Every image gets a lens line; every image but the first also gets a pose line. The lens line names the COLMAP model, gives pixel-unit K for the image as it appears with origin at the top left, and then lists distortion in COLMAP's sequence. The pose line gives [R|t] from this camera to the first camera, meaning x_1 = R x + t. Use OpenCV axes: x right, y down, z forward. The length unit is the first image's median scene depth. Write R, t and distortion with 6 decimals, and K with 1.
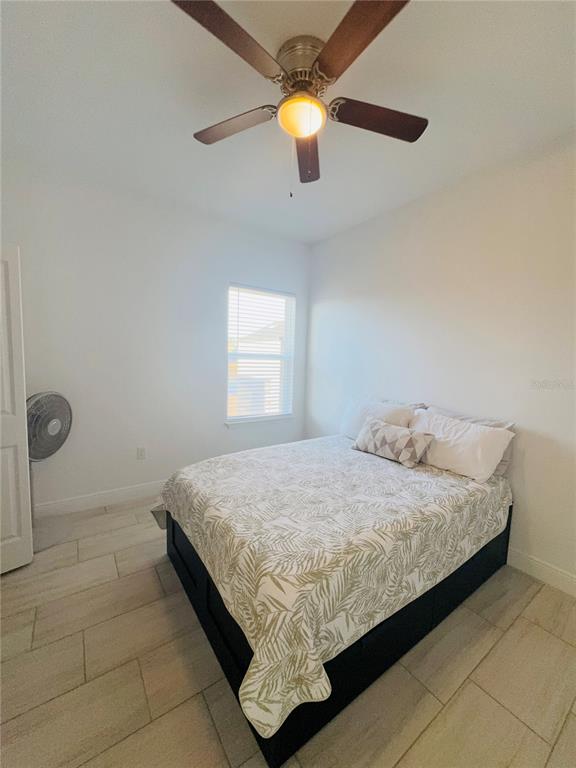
lens RADIAL K [[306.3, 0, 293.2], [0, 306.3, 381.4], [0, 0, 1]] dist [-0.001922, 0.000572]
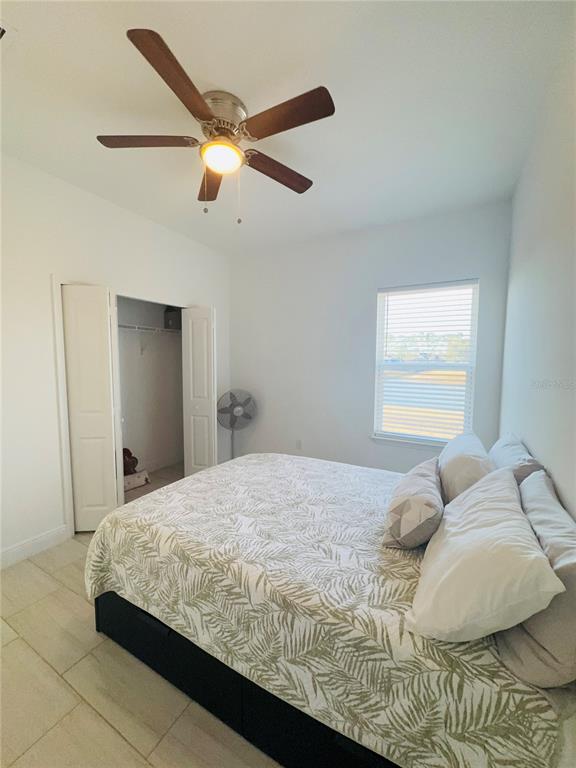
lens RADIAL K [[306.3, 0, 286.9], [0, 306.3, 384.0], [0, 0, 1]] dist [-0.001922, 0.000572]
pose [[0.426073, 0.033572, -0.904065, 0.966594], [-0.064771, 0.997879, 0.006530, -0.032264], [0.902367, 0.055775, 0.427344, 0.630594]]
